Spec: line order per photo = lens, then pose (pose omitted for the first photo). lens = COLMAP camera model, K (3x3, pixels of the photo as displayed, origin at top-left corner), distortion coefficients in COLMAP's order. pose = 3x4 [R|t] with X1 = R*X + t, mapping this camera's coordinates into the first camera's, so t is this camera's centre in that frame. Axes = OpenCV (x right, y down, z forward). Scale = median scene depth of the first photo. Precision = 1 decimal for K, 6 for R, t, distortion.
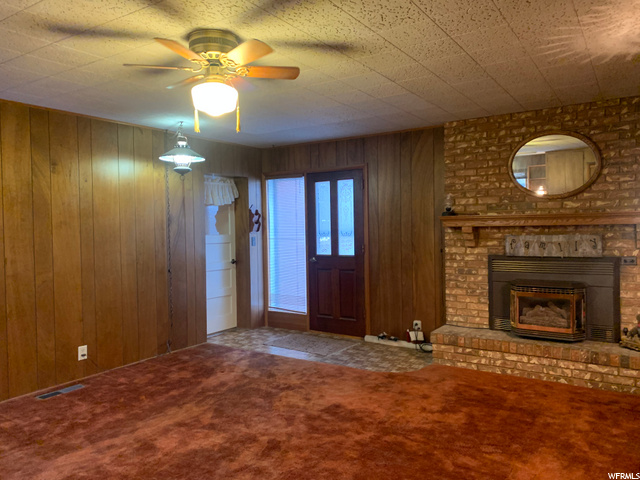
lens RADIAL K [[487.6, 0, 309.1], [0, 487.6, 237.0], [0, 0, 1]] dist [0.006188, 0.001876]
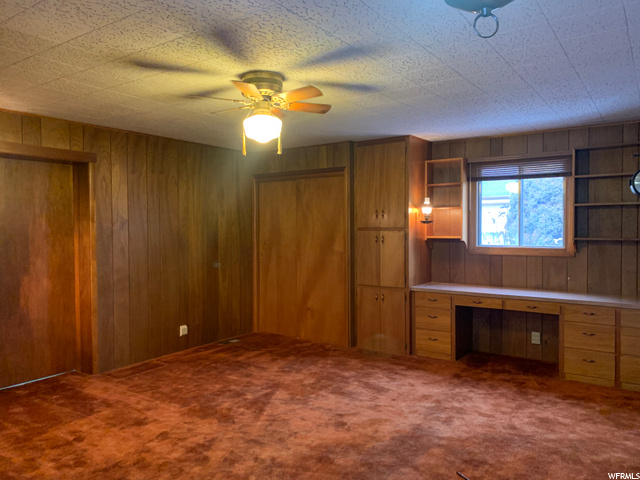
lens RADIAL K [[480.7, 0, 320.0], [0, 480.7, 240.0], [0, 0, 1]] dist [0.006673, 0.003132]
pose [[-0.999669, 0.021195, 0.014610, -0.198596], [0.022025, 0.998001, 0.059233, -0.043697], [-0.013325, 0.059536, -0.998137, 1.244653]]
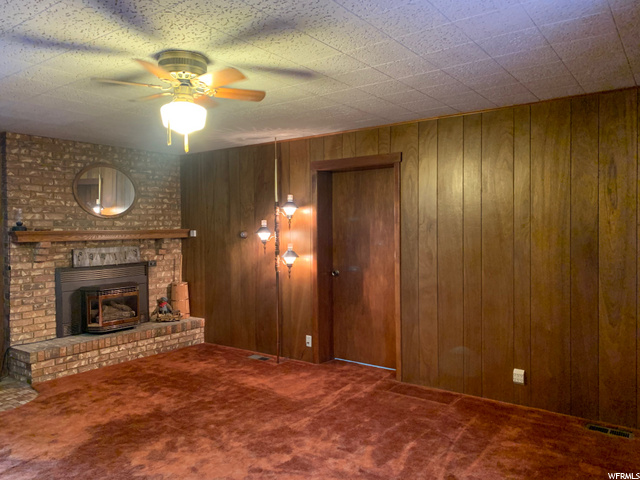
lens RADIAL K [[480.7, 0, 320.0], [0, 480.7, 240.0], [0, 0, 1]] dist [0.006673, 0.003132]
pose [[0.044668, -0.006847, 0.998978, -0.676503], [0.035005, 0.999373, 0.005284, -0.010229], [-0.998388, 0.034734, 0.044880, 0.389401]]
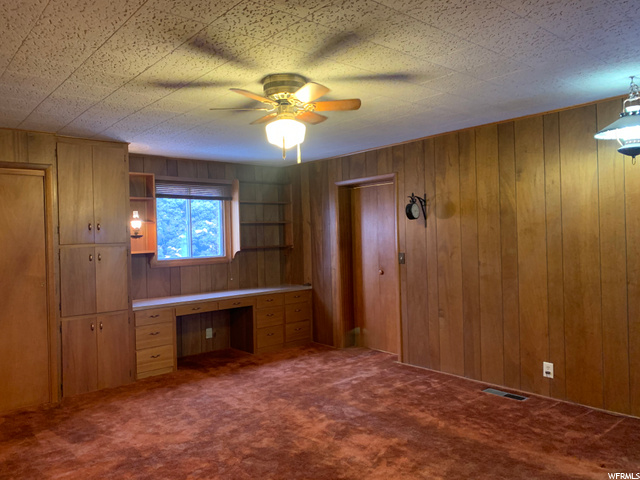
lens RADIAL K [[480.7, 0, 320.0], [0, 480.7, 240.0], [0, 0, 1]] dist [0.006673, 0.003132]
pose [[-0.252620, 0.030607, -0.967081, 0.501626], [0.003542, 0.999522, 0.030709, -0.037260], [0.967559, 0.004332, -0.252608, 0.782024]]
